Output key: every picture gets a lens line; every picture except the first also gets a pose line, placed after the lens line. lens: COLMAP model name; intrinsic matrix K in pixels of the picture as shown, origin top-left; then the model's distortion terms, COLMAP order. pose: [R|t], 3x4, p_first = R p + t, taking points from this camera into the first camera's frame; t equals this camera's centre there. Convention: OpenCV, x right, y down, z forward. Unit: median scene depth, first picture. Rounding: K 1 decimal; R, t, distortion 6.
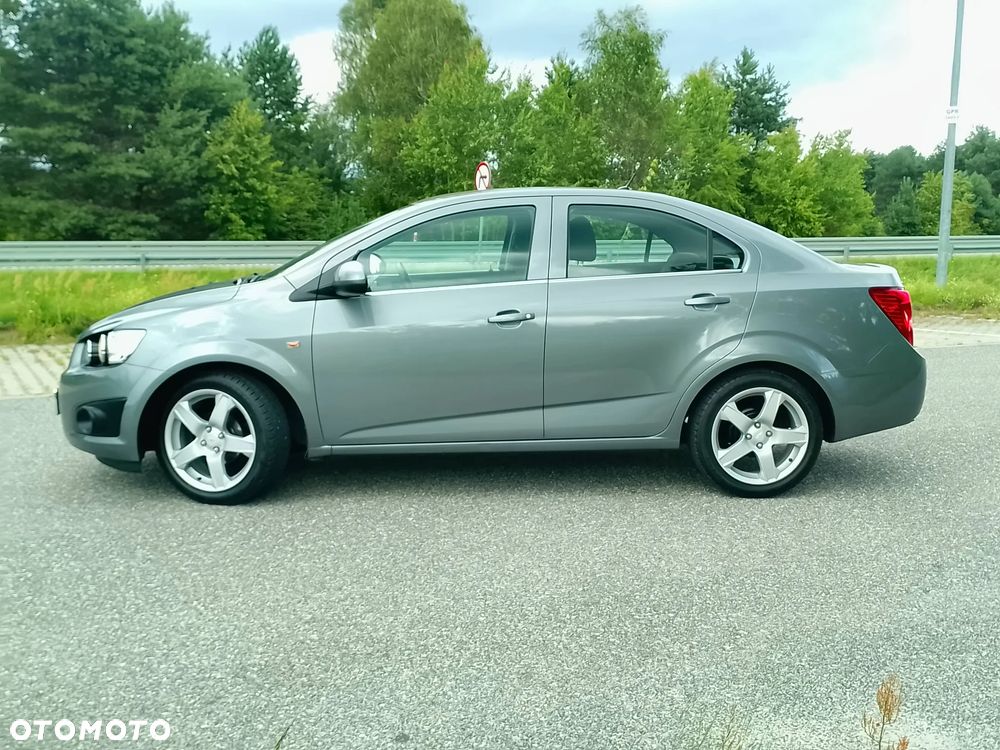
lens RADIAL K [[1111.6, 0, 500.0], [0, 1111.6, 375.0], [0, 0, 1]] dist [0.114339, -0.146911]
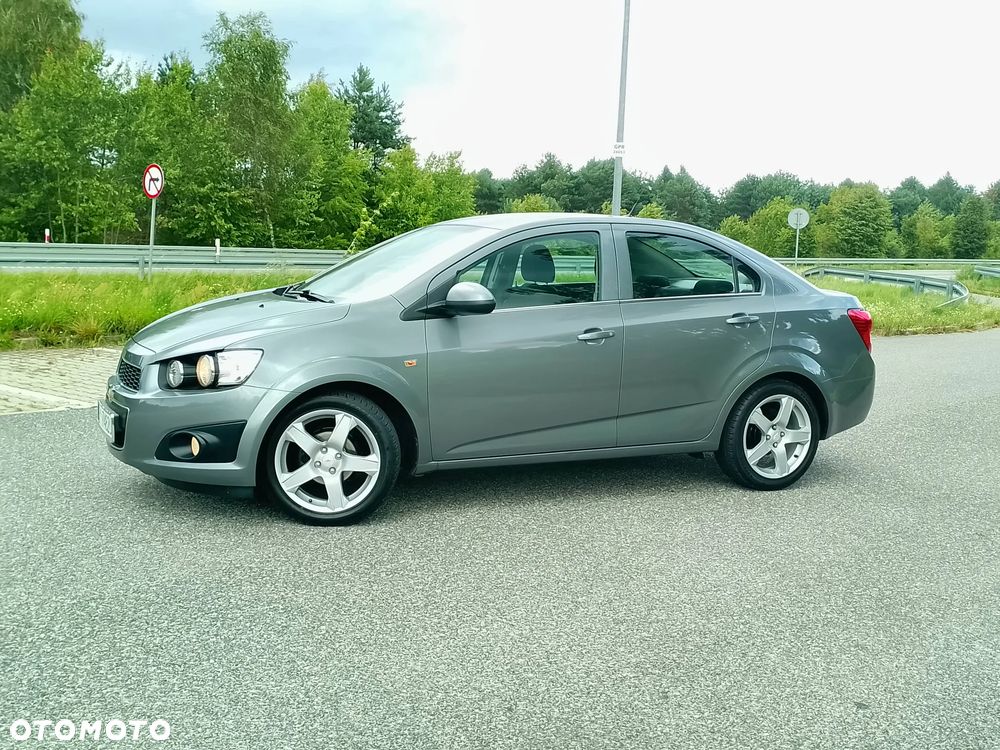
lens RADIAL K [[1111.6, 0, 500.0], [0, 1111.6, 375.0], [0, 0, 1]] dist [0.114339, -0.146911]
pose [[0.928912, -0.017074, 0.369907, -0.452118], [0.019872, 0.999795, -0.003755, -0.010181], [-0.369768, 0.010839, 0.929061, 0.029635]]
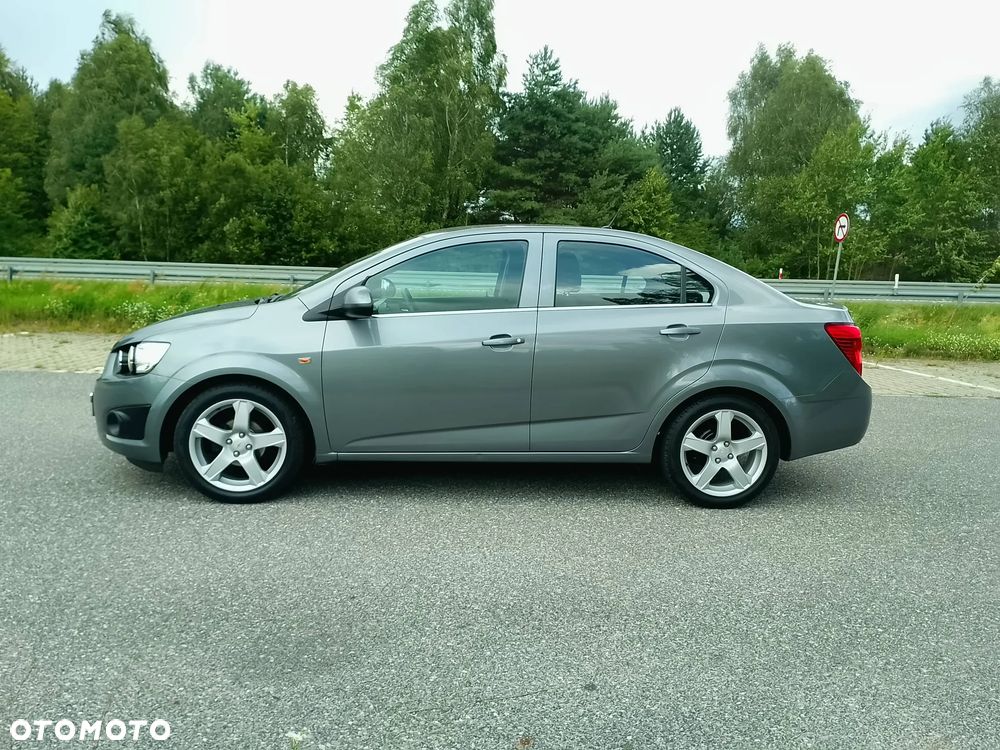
lens RADIAL K [[876.6, 0, 500.0], [0, 876.6, 375.0], [0, 0, 1]] dist [0.097013, -0.116714]
pose [[0.919520, 0.076215, -0.385584, 0.087071], [-0.079443, 0.996811, 0.007579, -0.005459], [0.384932, 0.023663, 0.922642, 0.040874]]
